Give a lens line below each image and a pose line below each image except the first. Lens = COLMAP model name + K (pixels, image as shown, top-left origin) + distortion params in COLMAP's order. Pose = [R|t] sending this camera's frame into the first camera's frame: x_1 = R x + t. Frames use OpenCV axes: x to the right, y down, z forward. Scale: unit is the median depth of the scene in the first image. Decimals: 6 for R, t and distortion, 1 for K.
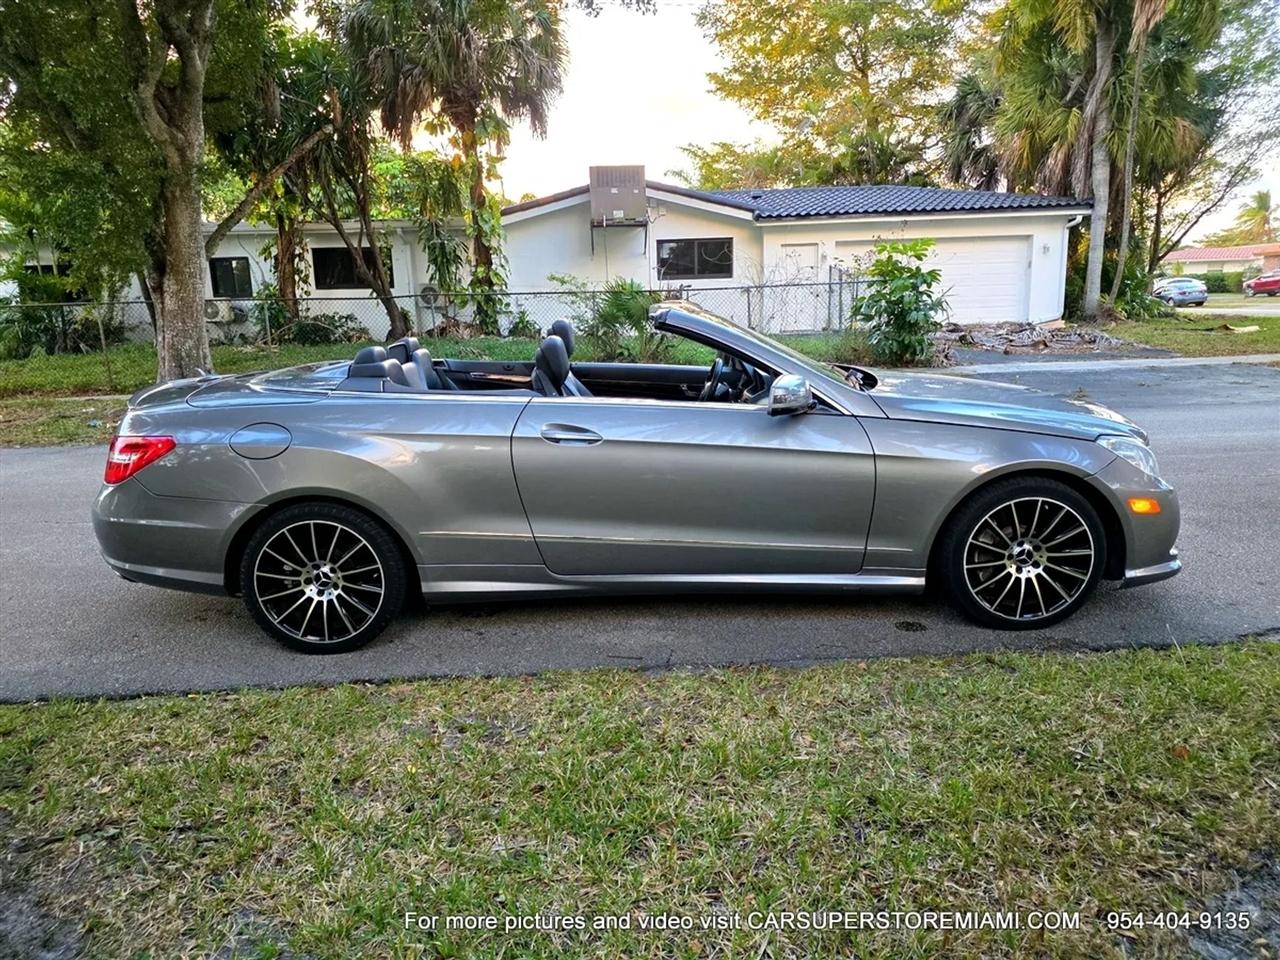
lens RADIAL K [[880.1, 0, 640.2], [0, 880.1, 467.7], [0, 0, 1]] dist [0.040247, -0.038549]
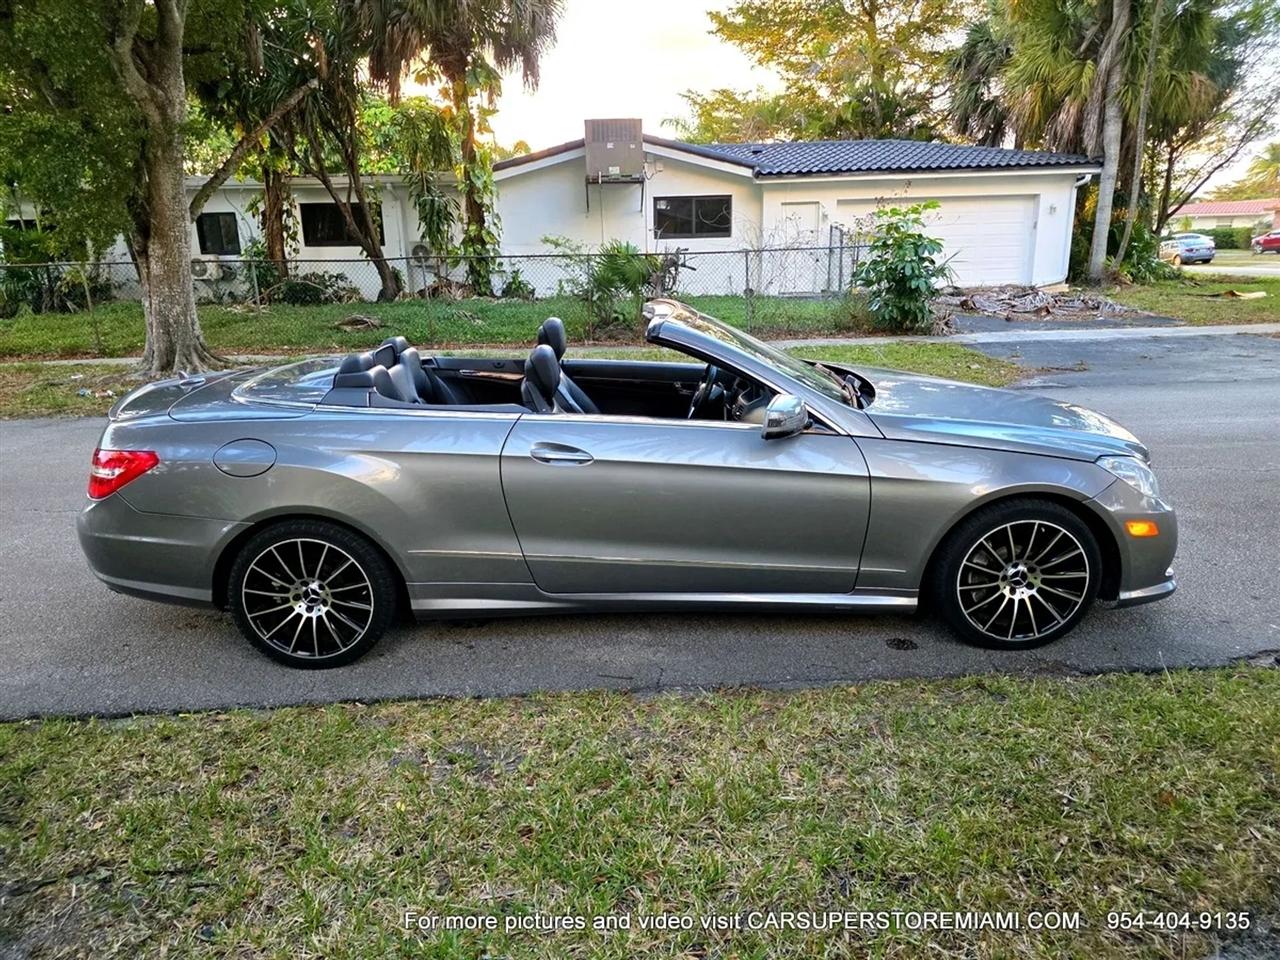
lens RADIAL K [[880.1, 0, 634.6], [0, 880.1, 484.6], [0, 0, 1]] dist [0.040247, -0.038549]
pose [[0.999979, 0.006413, -0.001037, 0.004178], [-0.006317, 0.997185, 0.074713, -0.072413], [0.001513, -0.074704, 0.997205, 0.018099]]
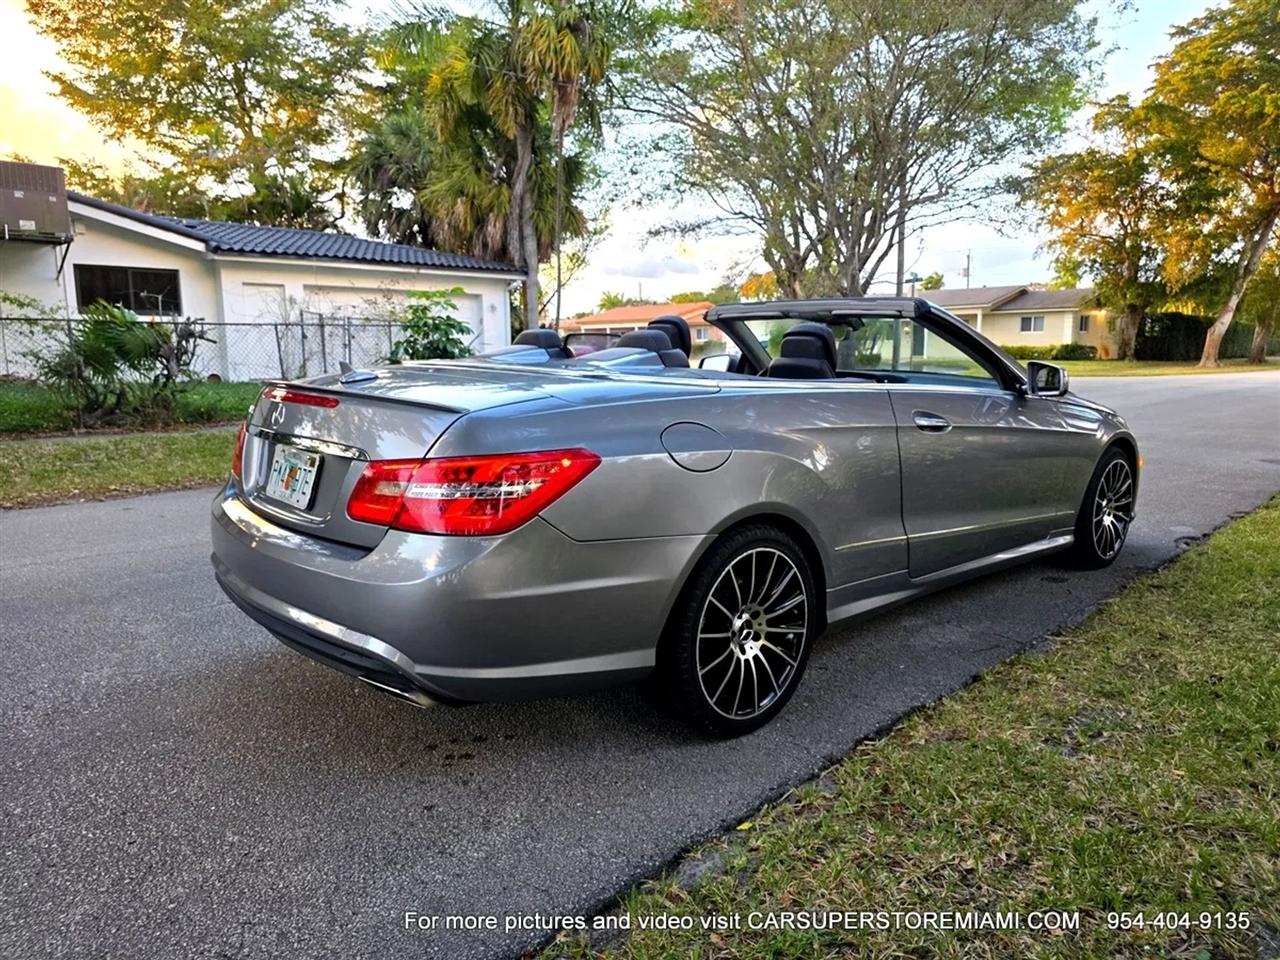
lens RADIAL K [[880.1, 0, 627.7], [0, 880.1, 482.7], [0, 0, 1]] dist [0.040247, -0.038549]
pose [[0.730275, -0.071635, 0.679387, -0.892992], [0.108446, 0.994033, -0.011758, 0.001734], [-0.674491, 0.082264, 0.733686, 0.498526]]
